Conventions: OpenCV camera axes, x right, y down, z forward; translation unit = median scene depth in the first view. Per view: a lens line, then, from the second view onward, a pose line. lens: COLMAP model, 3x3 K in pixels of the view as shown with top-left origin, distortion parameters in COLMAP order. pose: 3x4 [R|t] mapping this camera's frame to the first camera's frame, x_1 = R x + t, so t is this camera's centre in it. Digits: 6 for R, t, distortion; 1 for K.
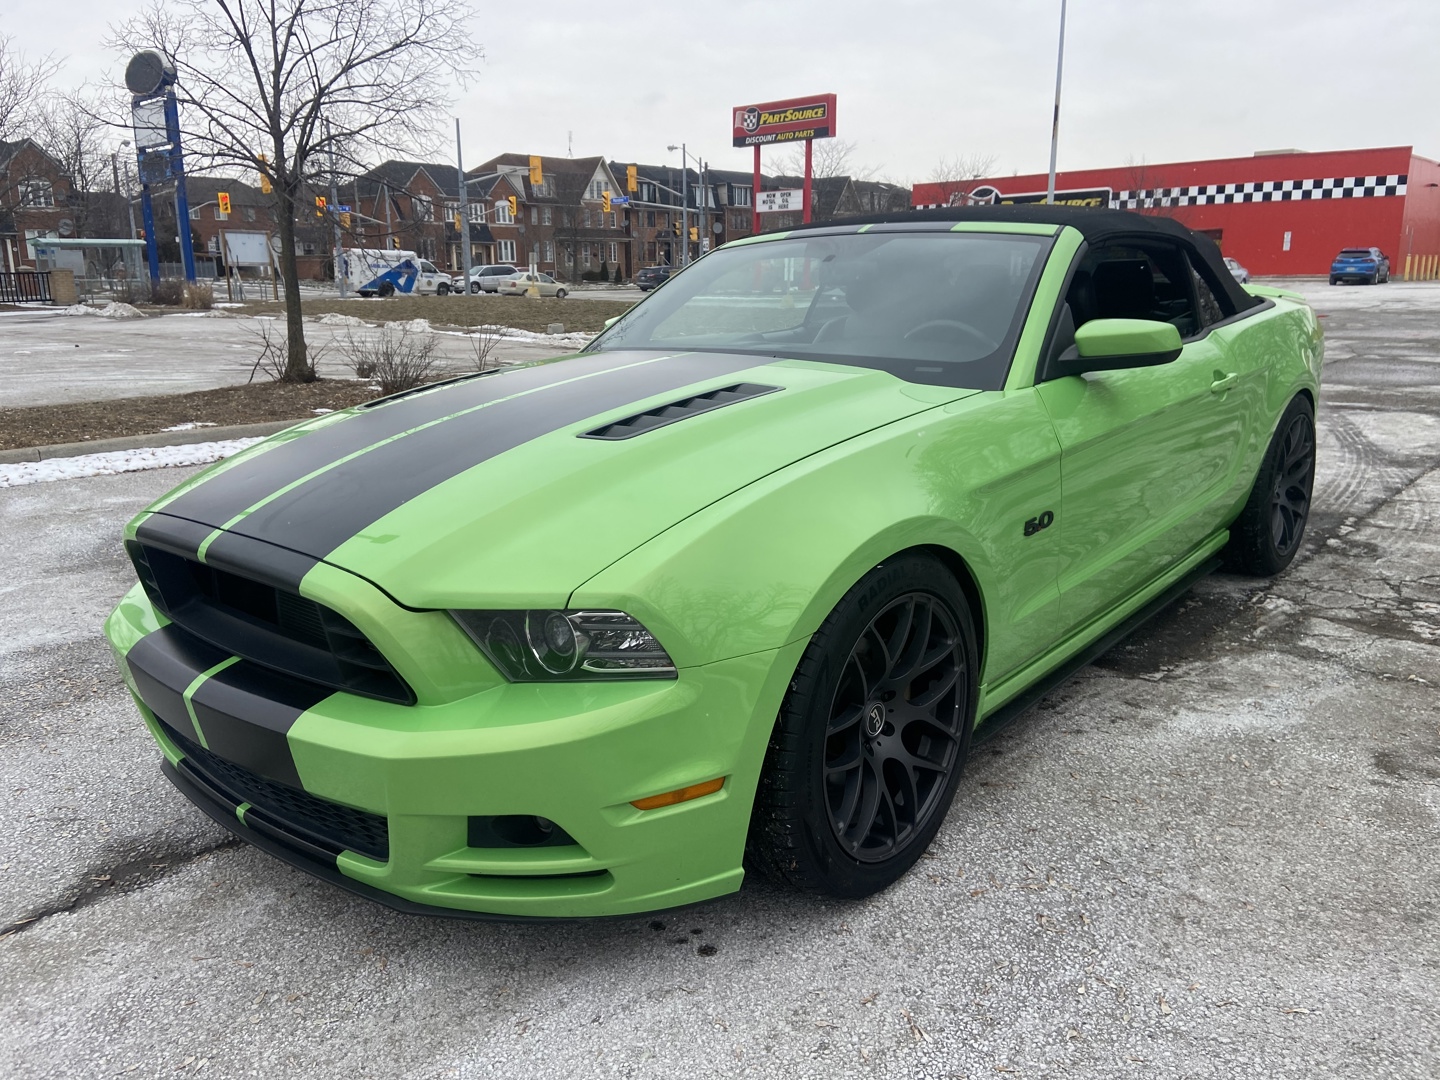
lens RADIAL K [[1060.7, 0, 715.7], [0, 1060.7, 522.1], [0, 0, 1]] dist [0.187573, -0.144348]
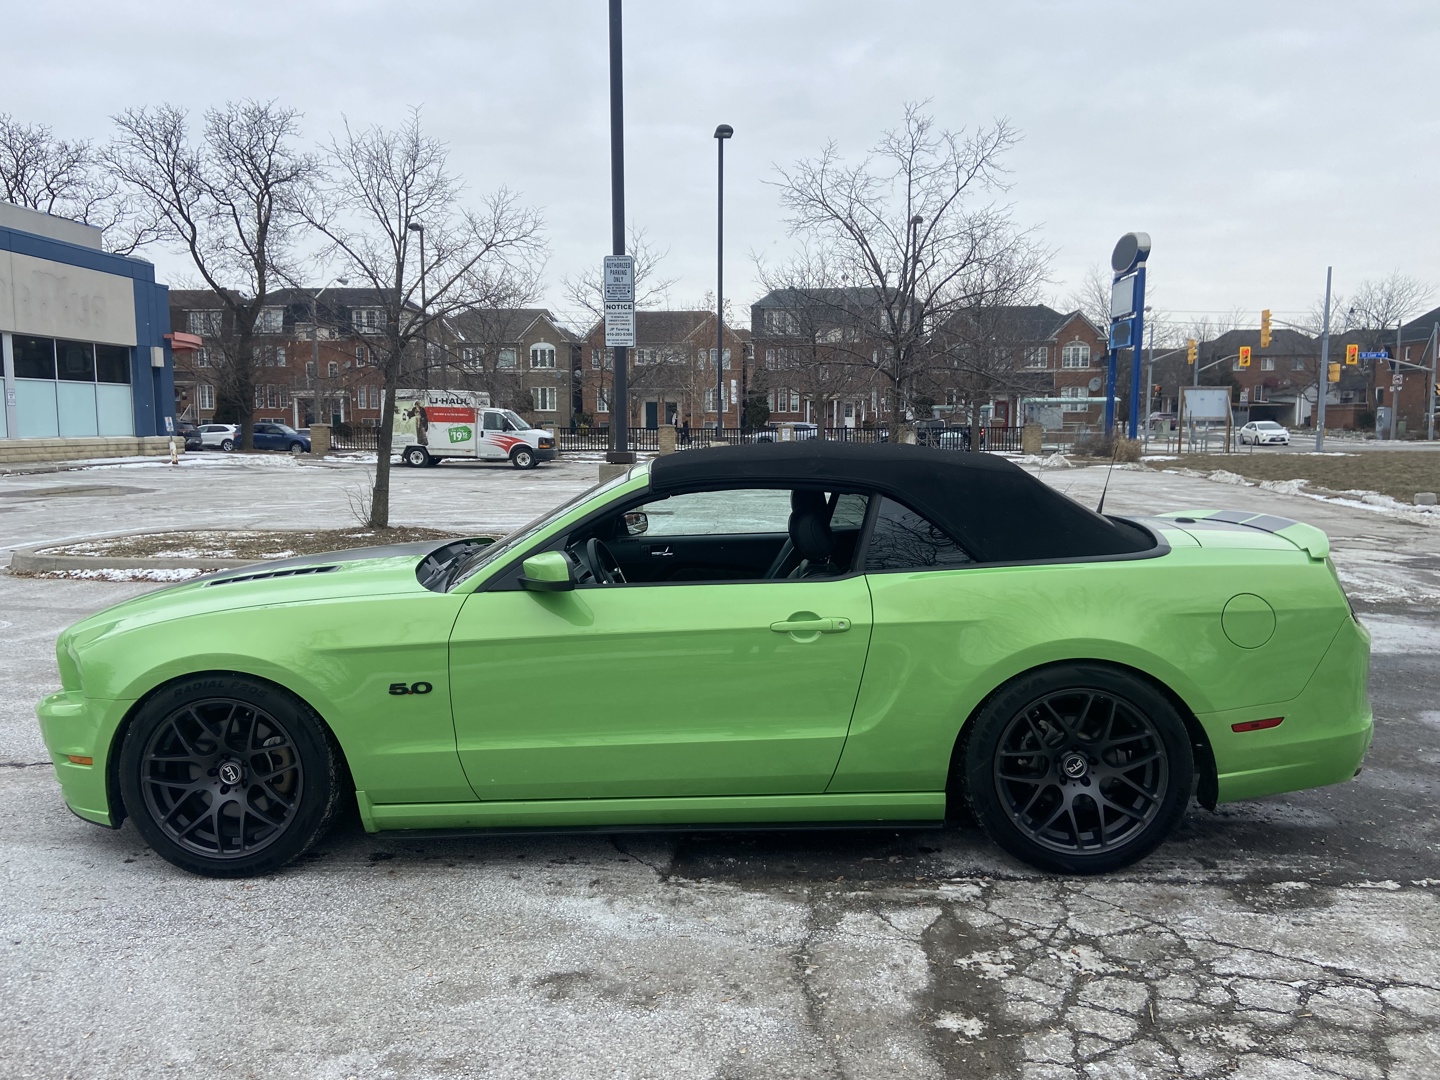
lens RADIAL K [[1099.4, 0, 707.0], [0, 1099.4, 549.4], [0, 0, 1]] dist [0.127699, -0.163030]
pose [[0.620993, 0.113340, -0.775578, 0.124586], [-0.195073, 0.980704, -0.012875, -0.017688], [0.759153, 0.159289, 0.631120, 0.028640]]
